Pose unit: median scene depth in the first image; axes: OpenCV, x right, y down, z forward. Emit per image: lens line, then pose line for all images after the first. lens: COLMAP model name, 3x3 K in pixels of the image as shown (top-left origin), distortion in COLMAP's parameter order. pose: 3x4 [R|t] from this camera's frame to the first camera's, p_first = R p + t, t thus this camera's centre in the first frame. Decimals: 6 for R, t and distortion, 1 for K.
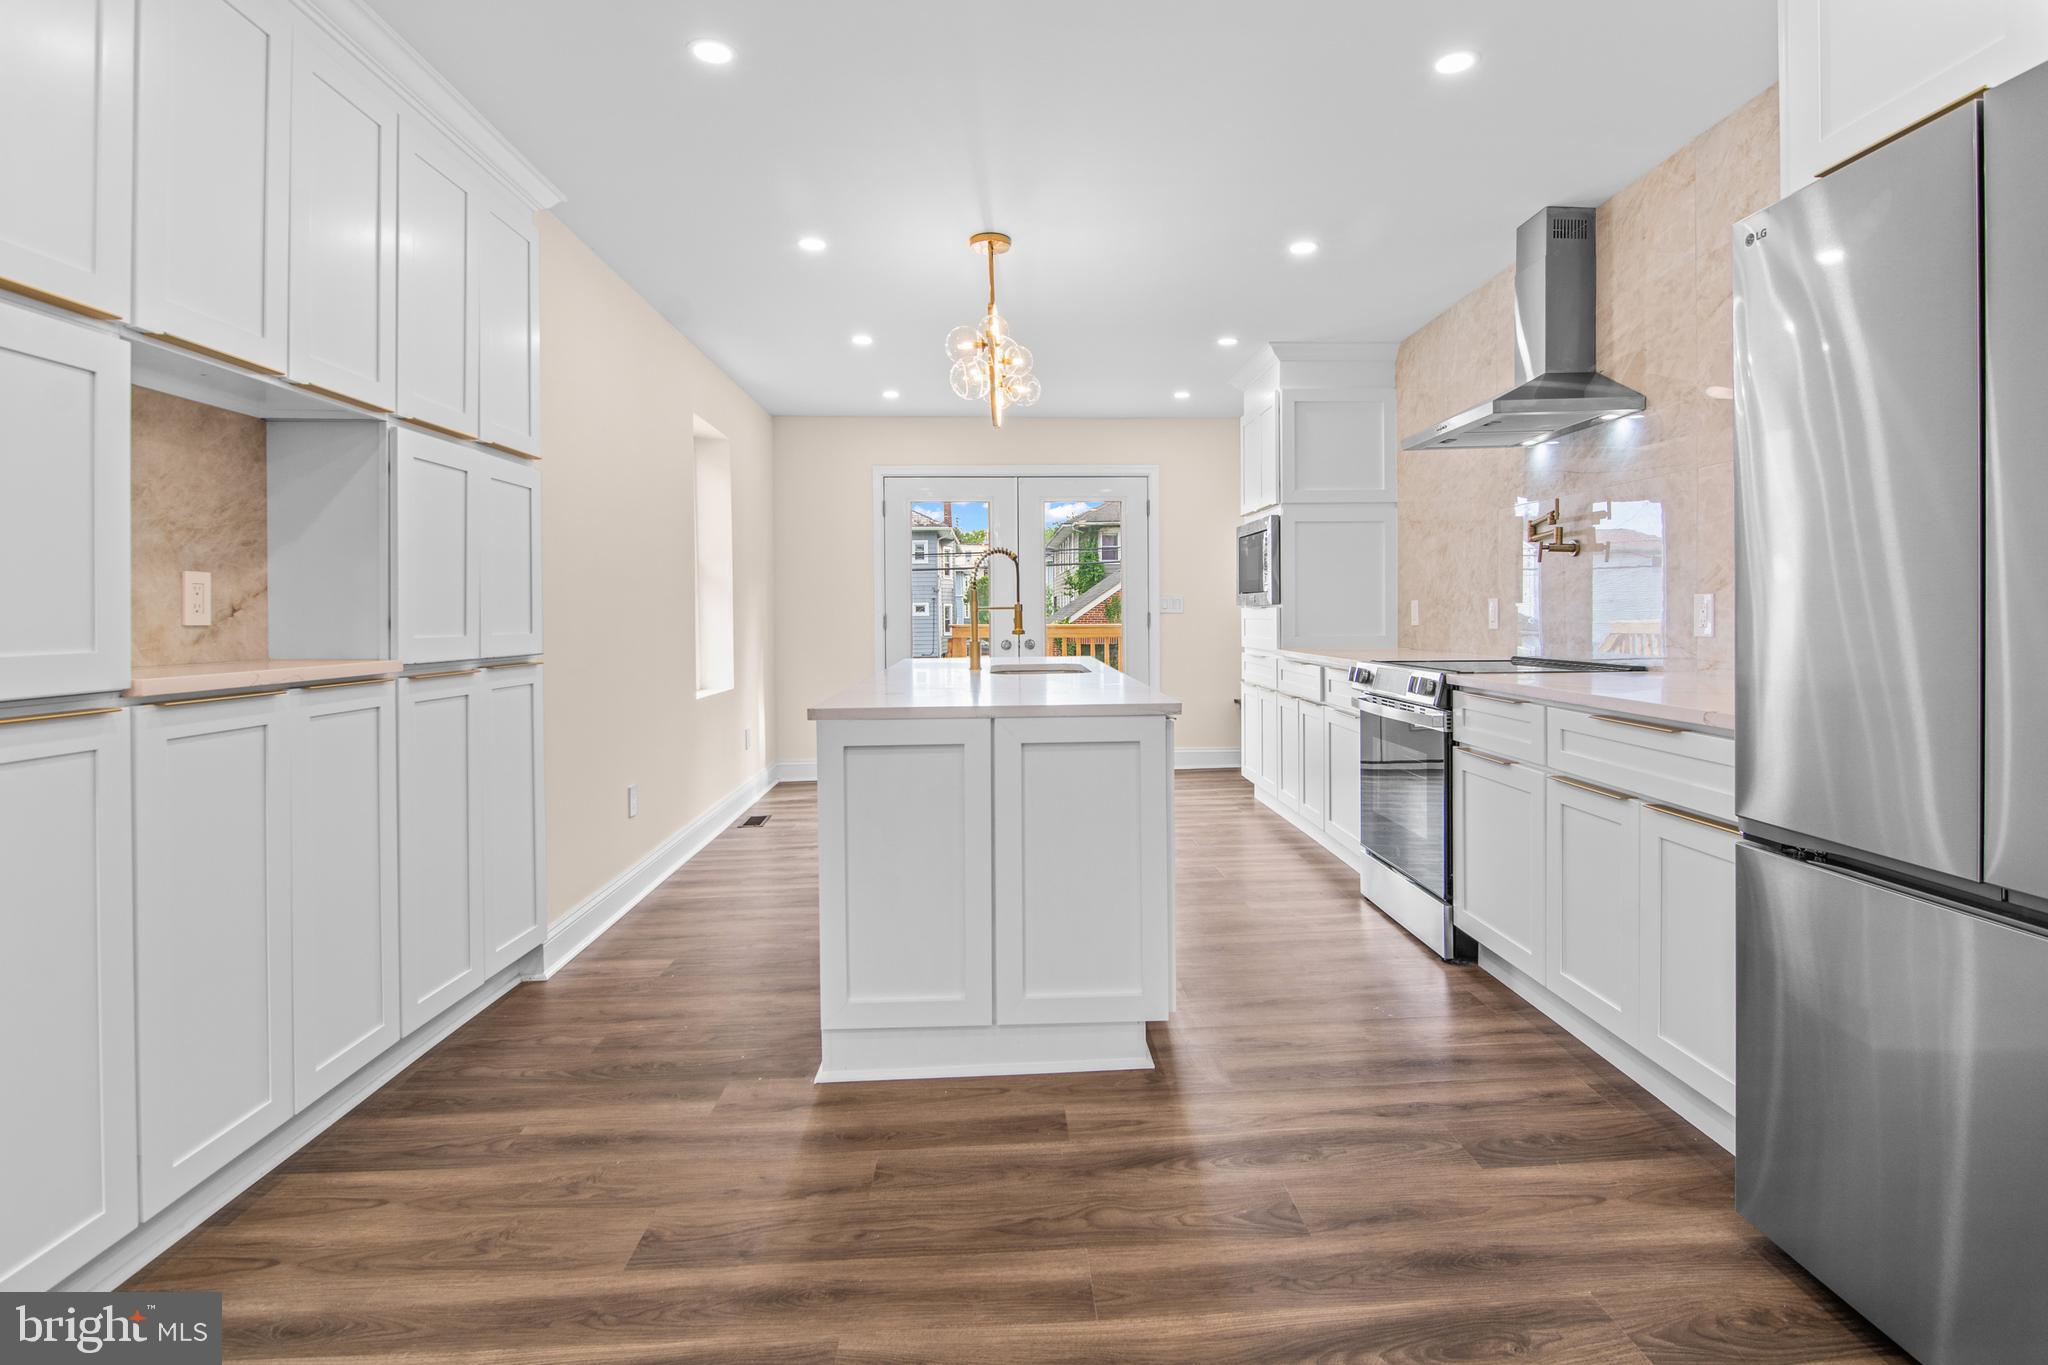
lens RADIAL K [[1025.3, 0, 1028.5], [0, 1025.3, 629.0], [0, 0, 1]] dist [-0.006595, -0.001806]
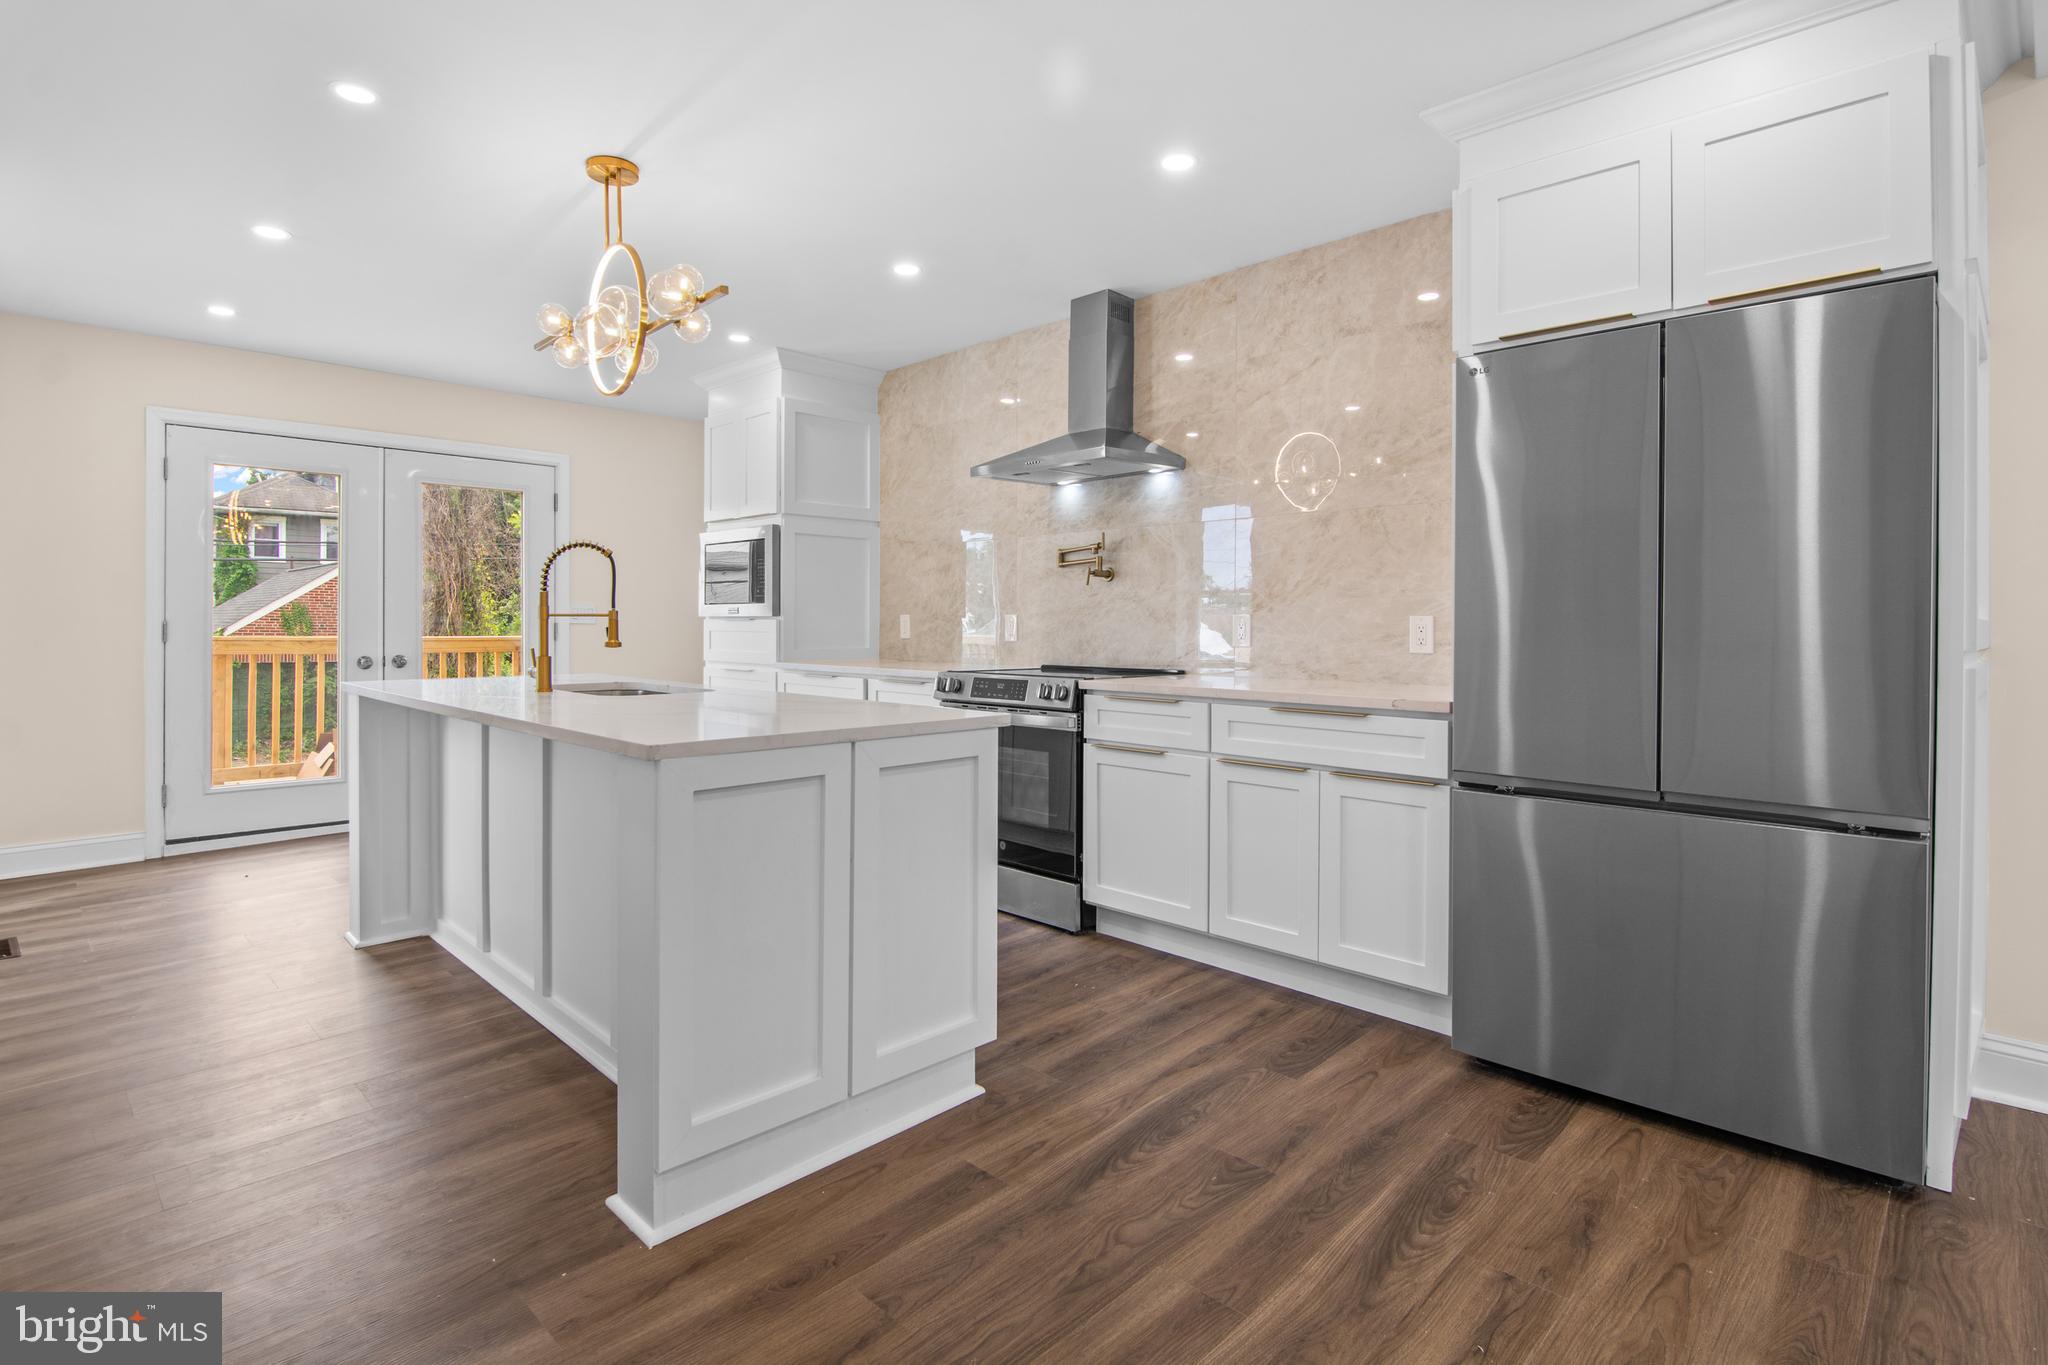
lens RADIAL K [[1025.3, 0, 1028.5], [0, 1025.3, 629.0], [0, 0, 1]] dist [-0.006595, -0.001806]
pose [[0.726658, 0.008491, 0.686947, -0.421481], [0.000990, 0.999910, -0.013407, 0.001997], [-0.686999, 0.010423, 0.726584, 0.212766]]
